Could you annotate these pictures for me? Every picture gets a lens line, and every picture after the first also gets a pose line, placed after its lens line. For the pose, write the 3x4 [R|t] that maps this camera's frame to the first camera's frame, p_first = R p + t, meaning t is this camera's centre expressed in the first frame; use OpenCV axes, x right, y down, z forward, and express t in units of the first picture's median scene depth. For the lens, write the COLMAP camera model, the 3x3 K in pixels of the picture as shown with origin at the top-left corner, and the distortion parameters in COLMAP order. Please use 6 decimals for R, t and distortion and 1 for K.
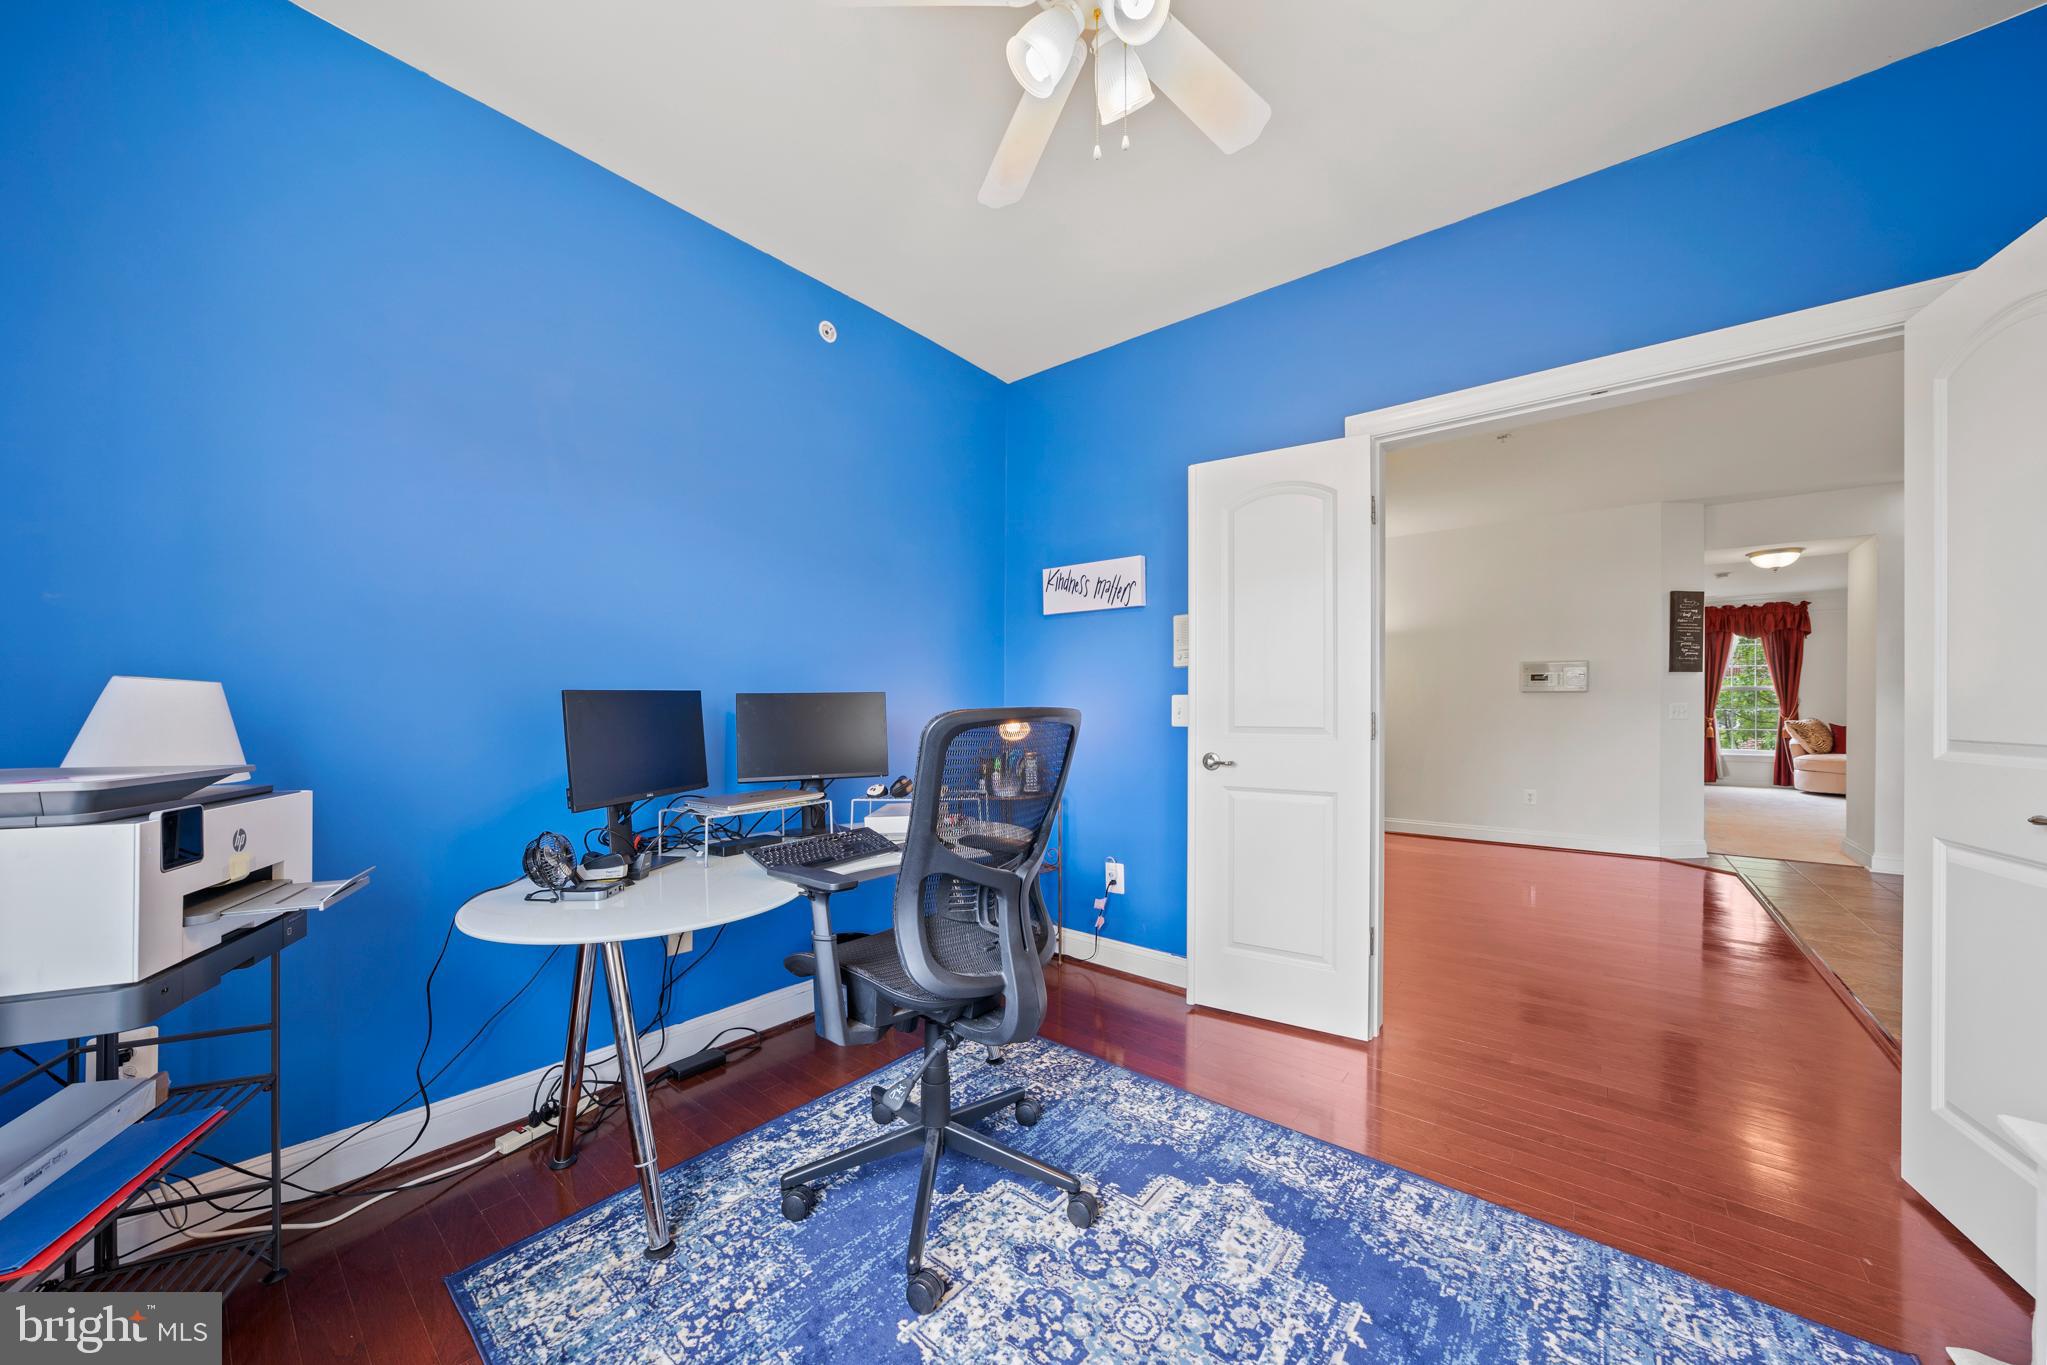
lens RADIAL K [[712.6, 0, 1069.1], [0, 712.6, 701.7], [0, 0, 1]] dist [0.001692, 0.000492]
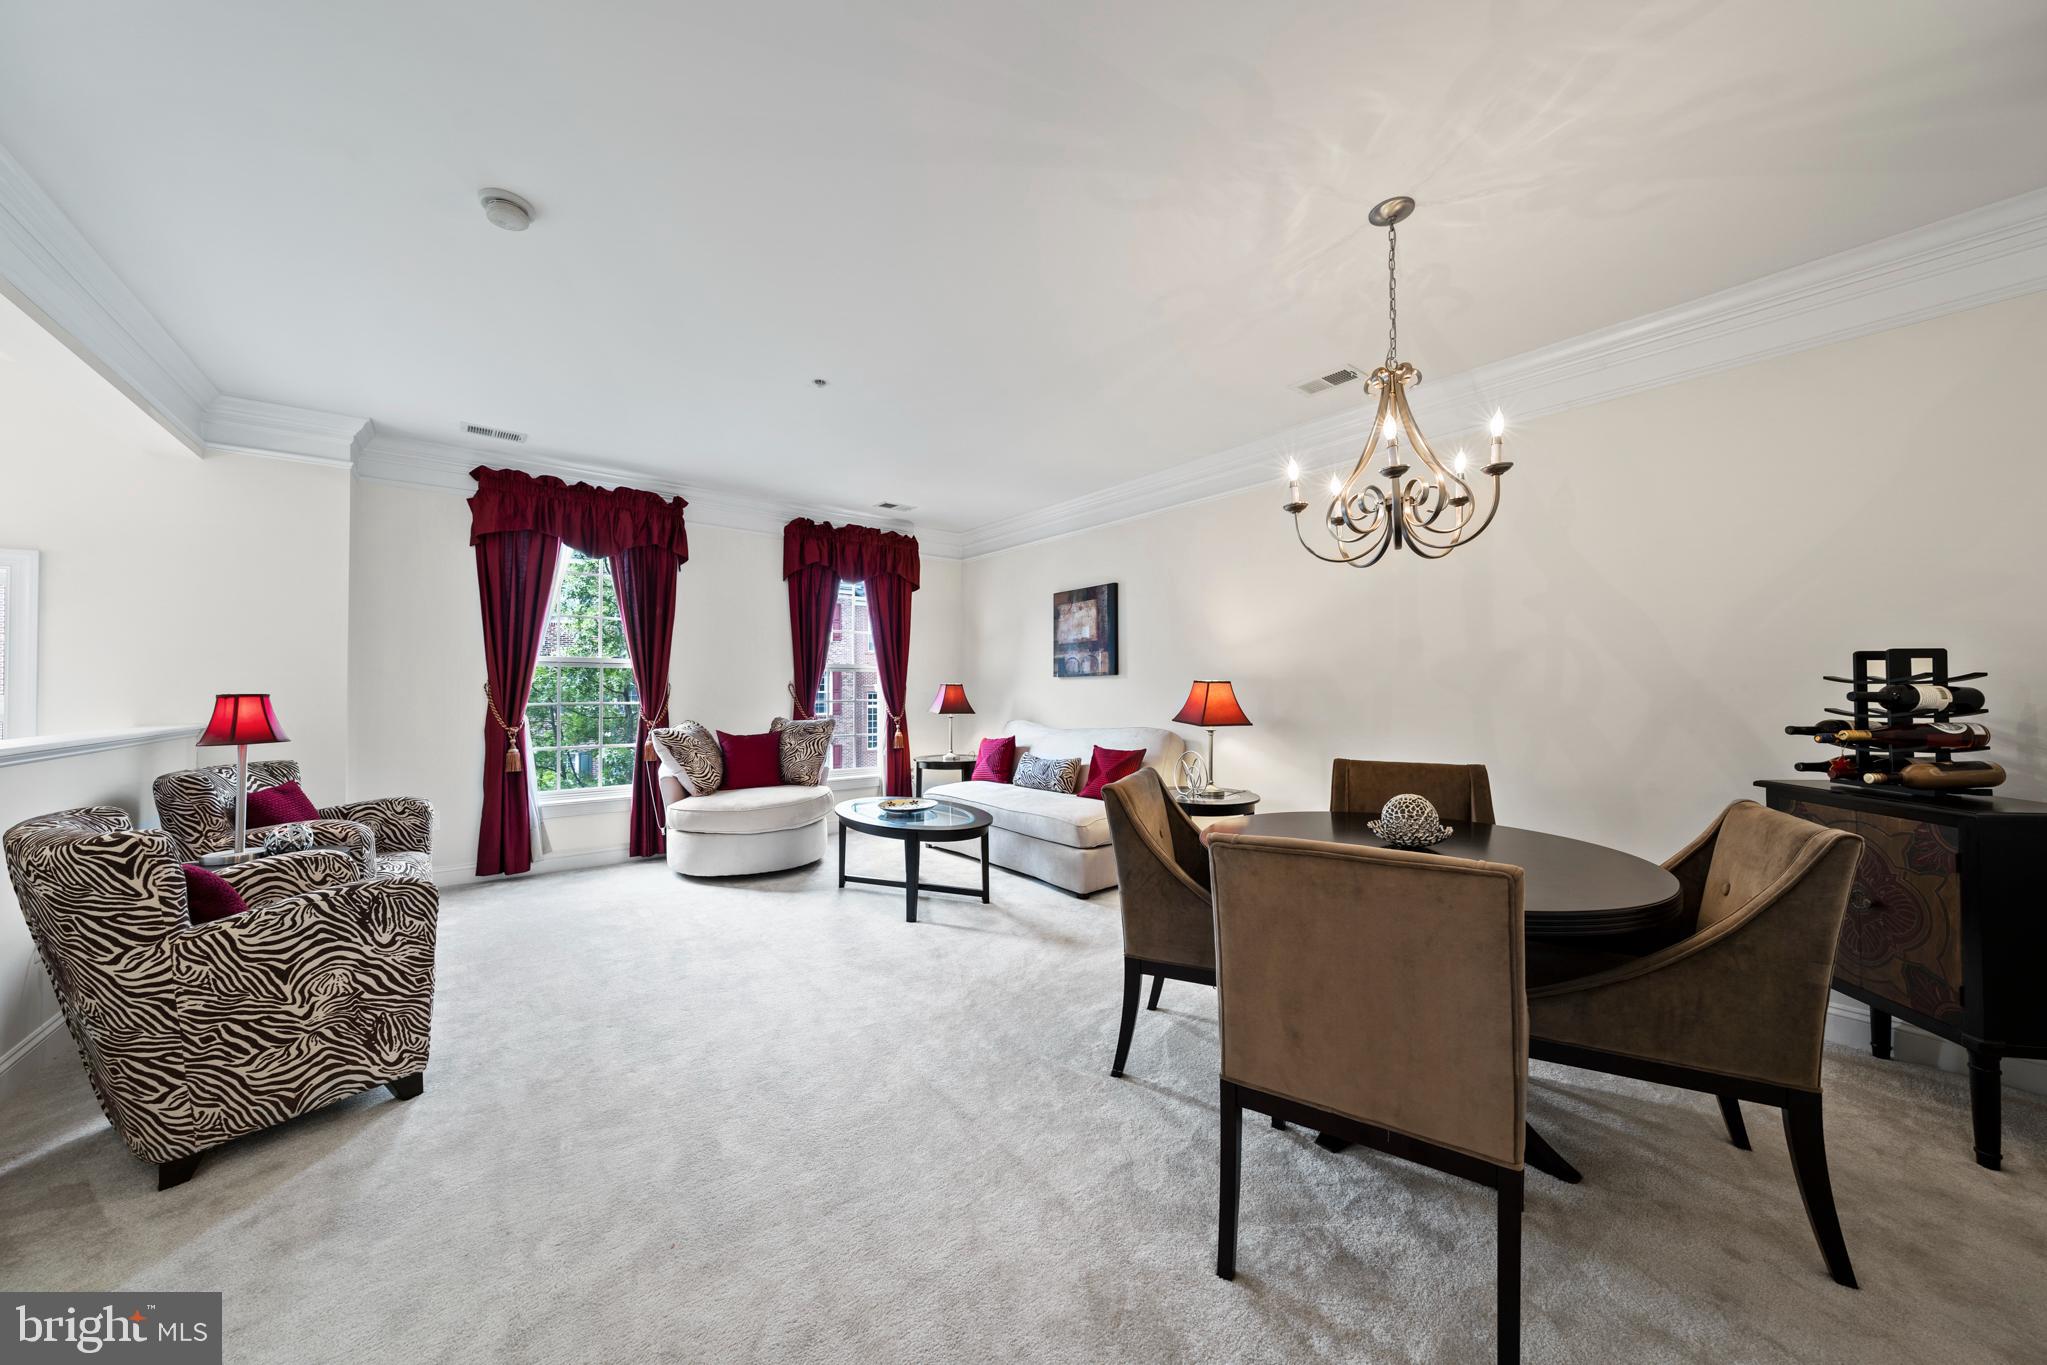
lens RADIAL K [[712.6, 0, 1028.0], [0, 712.6, 689.8], [0, 0, 1]] dist [0.001692, 0.000492]
pose [[0.249726, 0.004596, 0.968306, 0.586670], [-0.007985, 0.999965, -0.002687, -0.000340], [-0.968284, -0.007061, 0.249754, 0.619969]]
